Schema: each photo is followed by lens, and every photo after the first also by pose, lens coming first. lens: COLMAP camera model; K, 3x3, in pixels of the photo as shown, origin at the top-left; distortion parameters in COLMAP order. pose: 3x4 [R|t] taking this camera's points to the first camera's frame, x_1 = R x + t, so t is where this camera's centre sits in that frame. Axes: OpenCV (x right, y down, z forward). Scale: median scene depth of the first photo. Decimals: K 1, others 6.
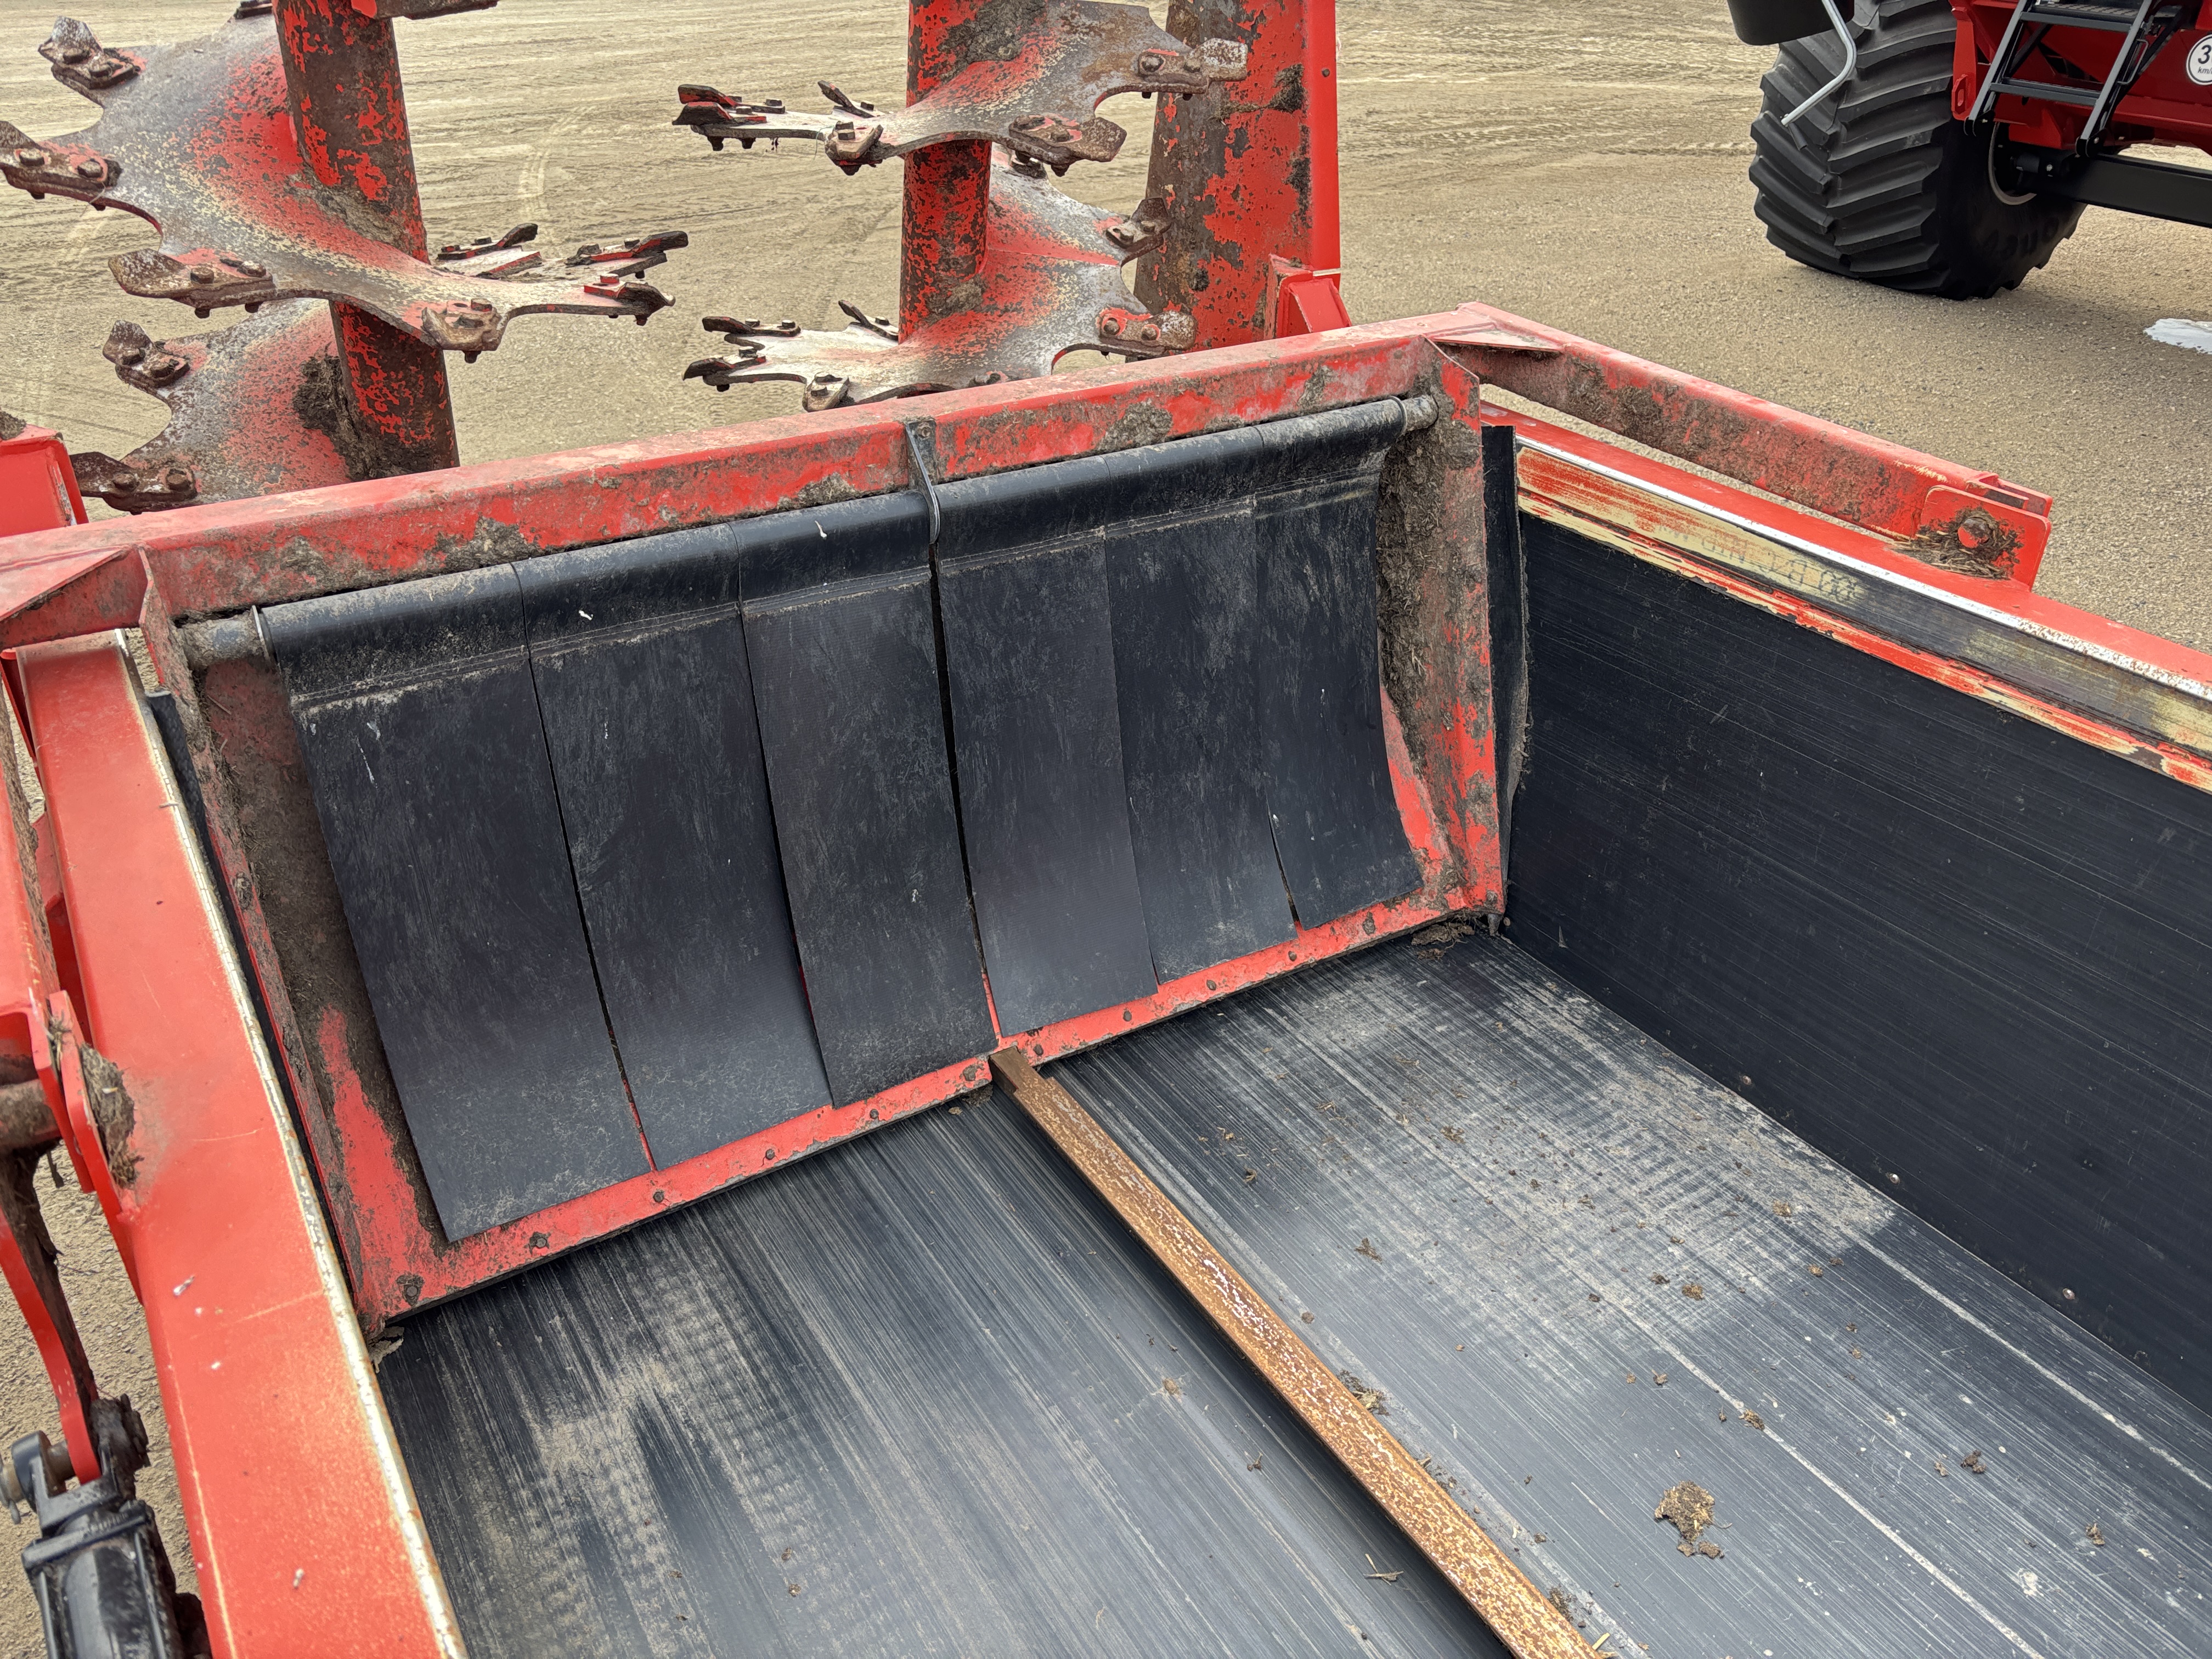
lens RADIAL K [[1688.7, 0, 1102.0], [0, 1688.7, 841.5], [0, 0, 1]] dist [0.039694, -0.035973]
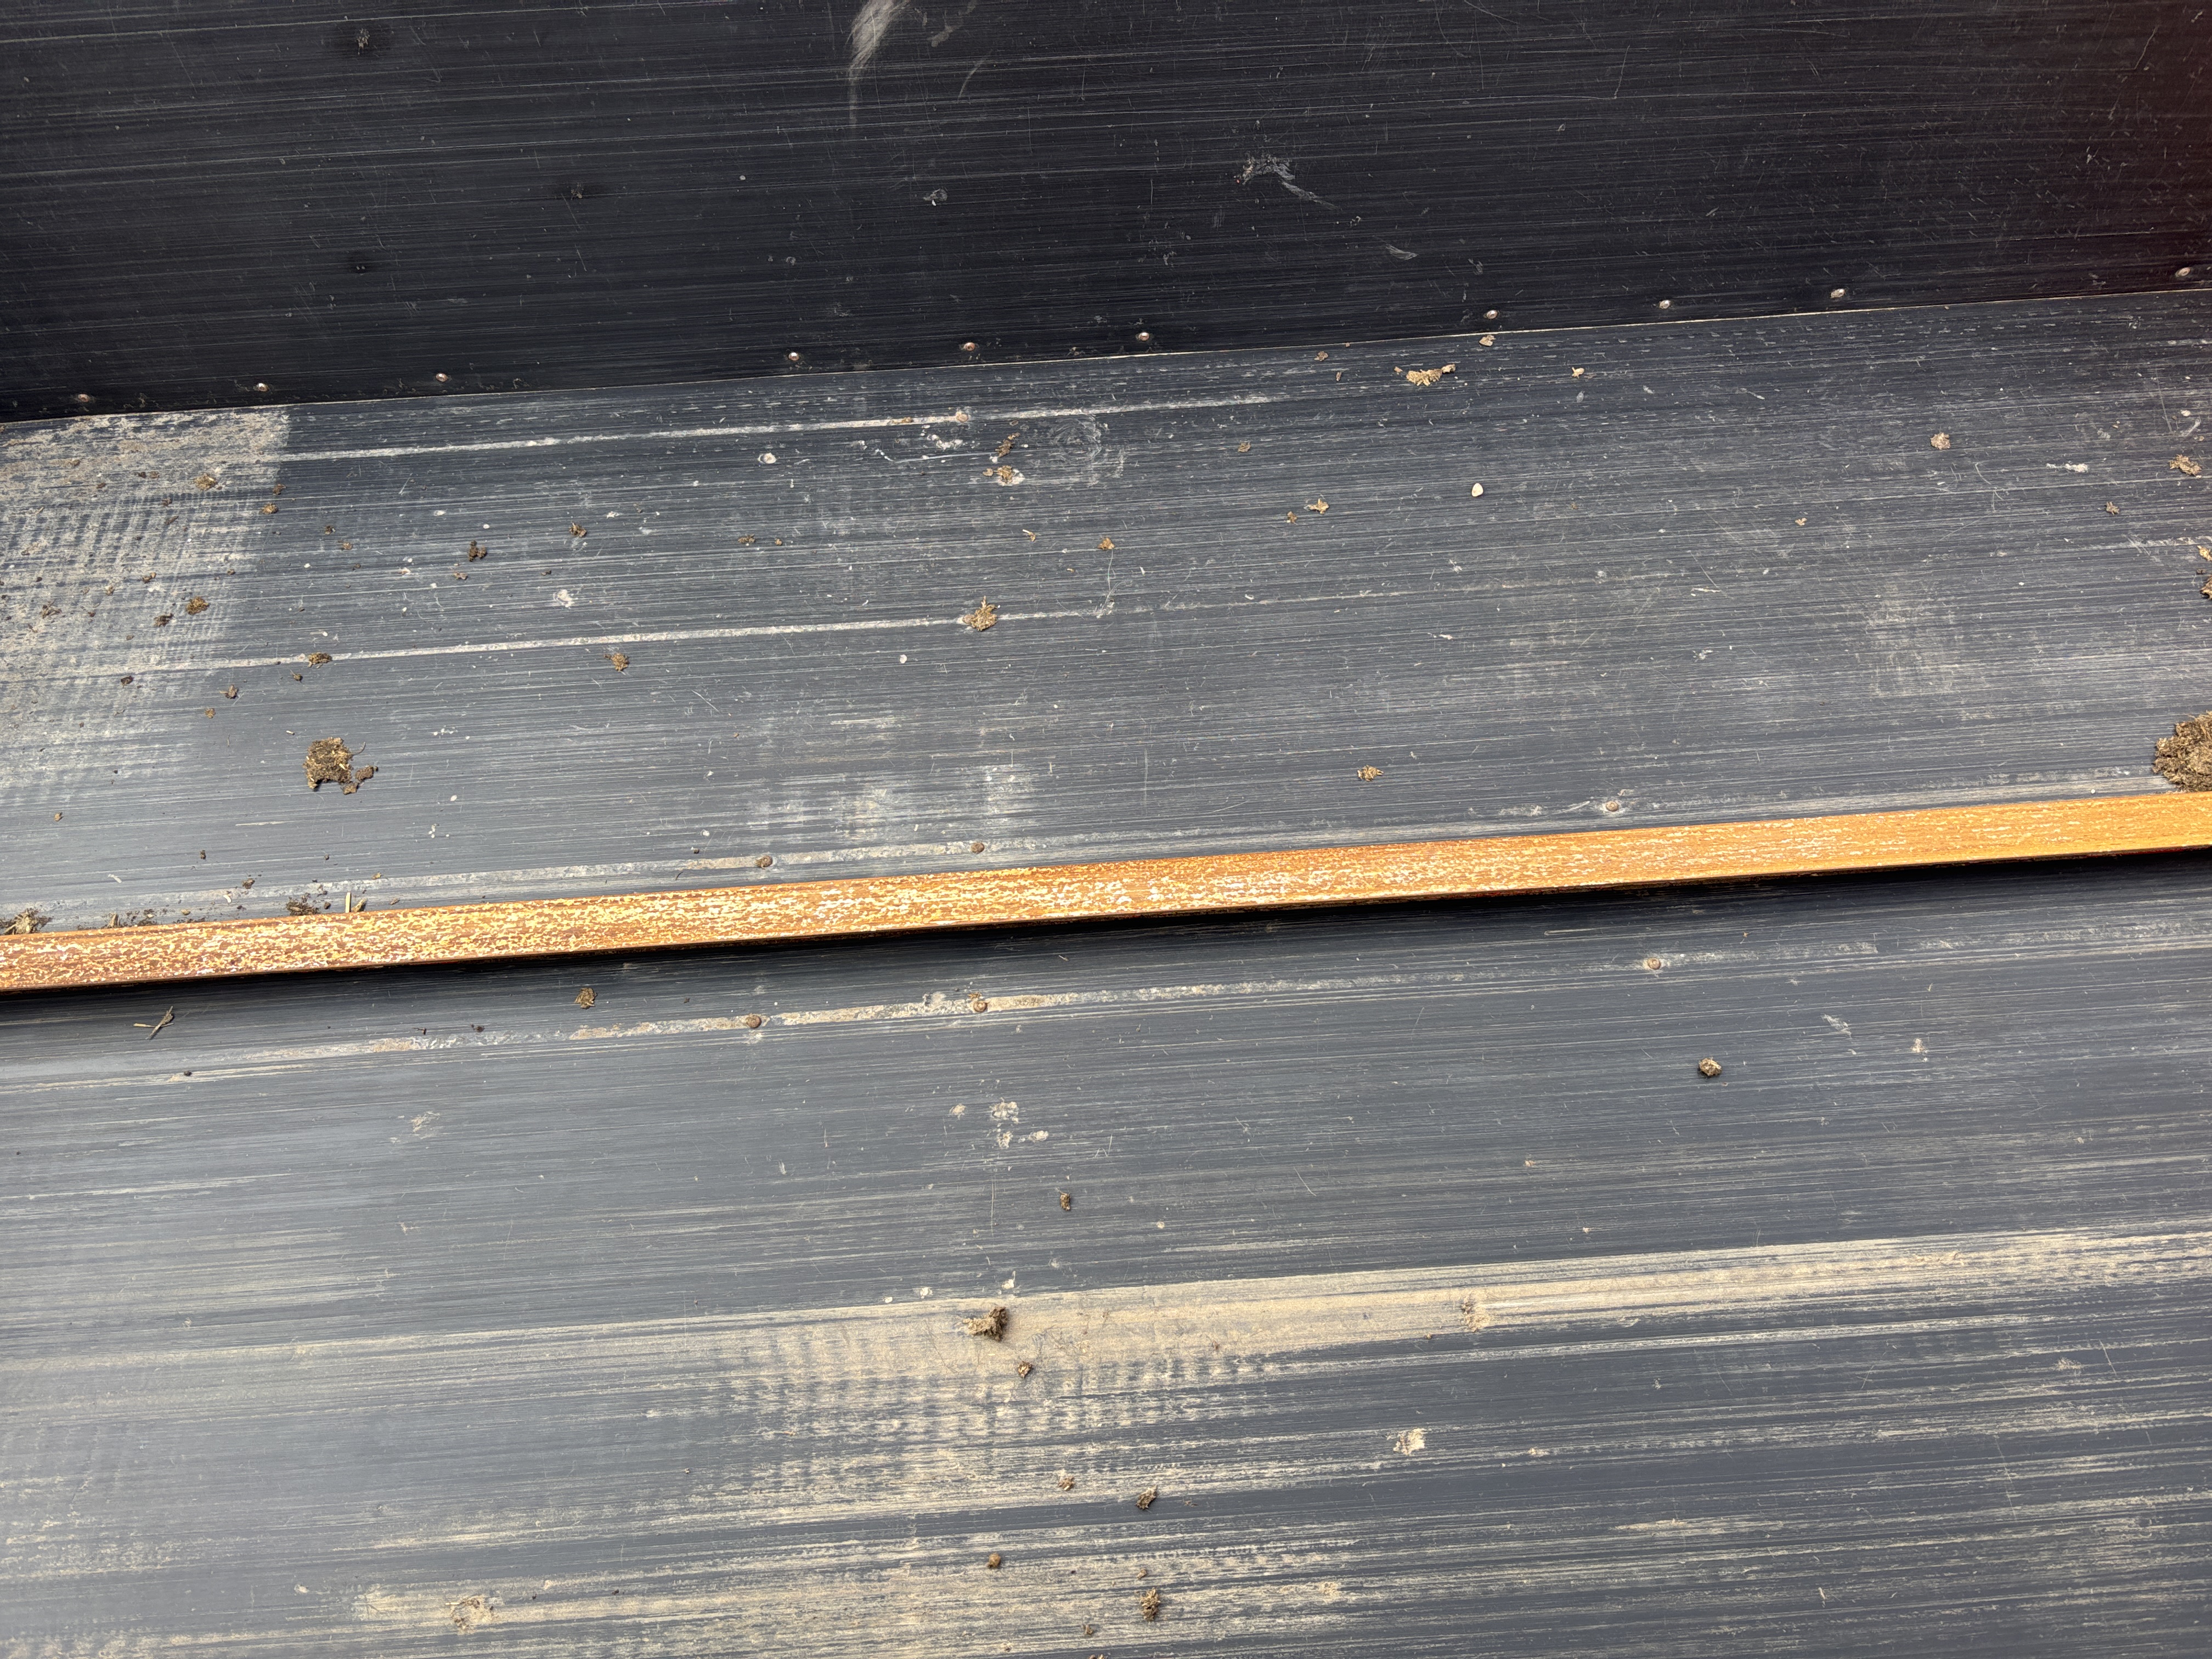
lens RADIAL K [[1688.7, 0, 1103.1], [0, 1688.7, 821.3], [0, 0, 1]] dist [0.039694, -0.035973]
pose [[0.481640, -0.746744, 0.458689, 0.049462], [0.475524, 0.662333, 0.578958, 0.020138], [-0.736138, -0.060731, 0.674101, -0.093180]]
